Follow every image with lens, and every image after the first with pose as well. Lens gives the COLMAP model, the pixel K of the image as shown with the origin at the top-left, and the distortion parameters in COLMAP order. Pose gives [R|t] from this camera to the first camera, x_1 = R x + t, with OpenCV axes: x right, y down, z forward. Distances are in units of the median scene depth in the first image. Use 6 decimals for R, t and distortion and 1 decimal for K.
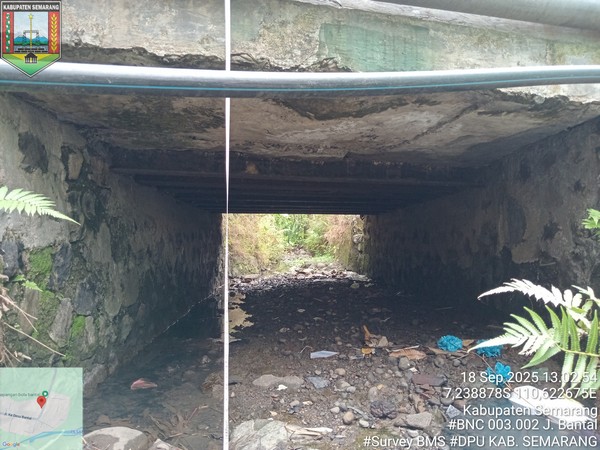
lens RADIAL K [[450.9, 0, 300.7], [0, 450.9, 225.8], [0, 0, 1]] dist [-0.007097, -0.015654]
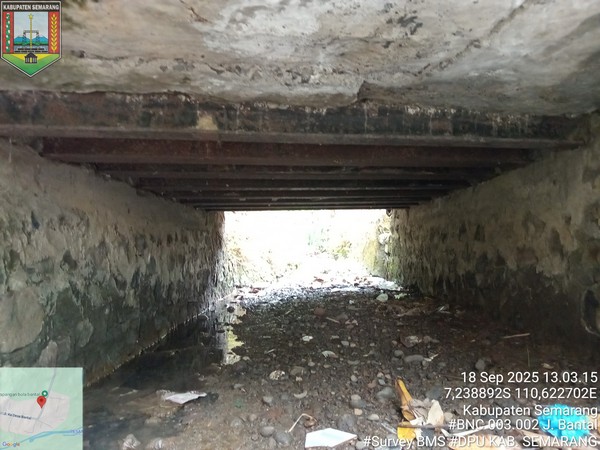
lens RADIAL K [[450.9, 0, 298.0], [0, 450.9, 230.4], [0, 0, 1]] dist [-0.007097, -0.015654]
pose [[0.997746, -0.025333, -0.062145, 0.044431], [0.025461, 0.999675, 0.001269, 0.020012], [0.062093, -0.002848, 0.998066, 0.362163]]
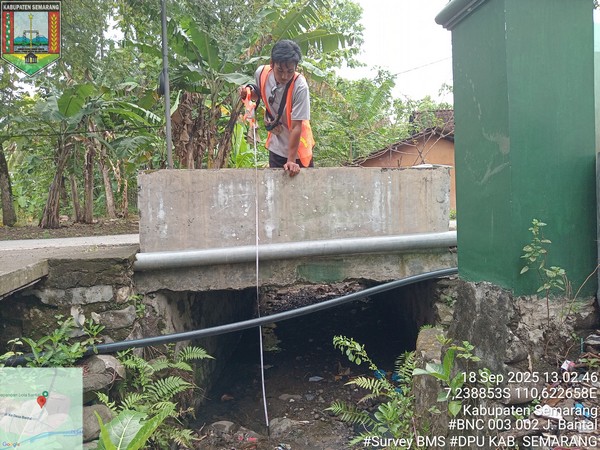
lens RADIAL K [[450.9, 0, 300.4], [0, 450.9, 221.2], [0, 0, 1]] dist [-0.007097, -0.015654]
pose [[0.996363, -0.034585, -0.077882, 0.130562], [0.038495, 0.998043, 0.049279, -0.399313], [0.076025, -0.052098, 0.995744, -0.729800]]
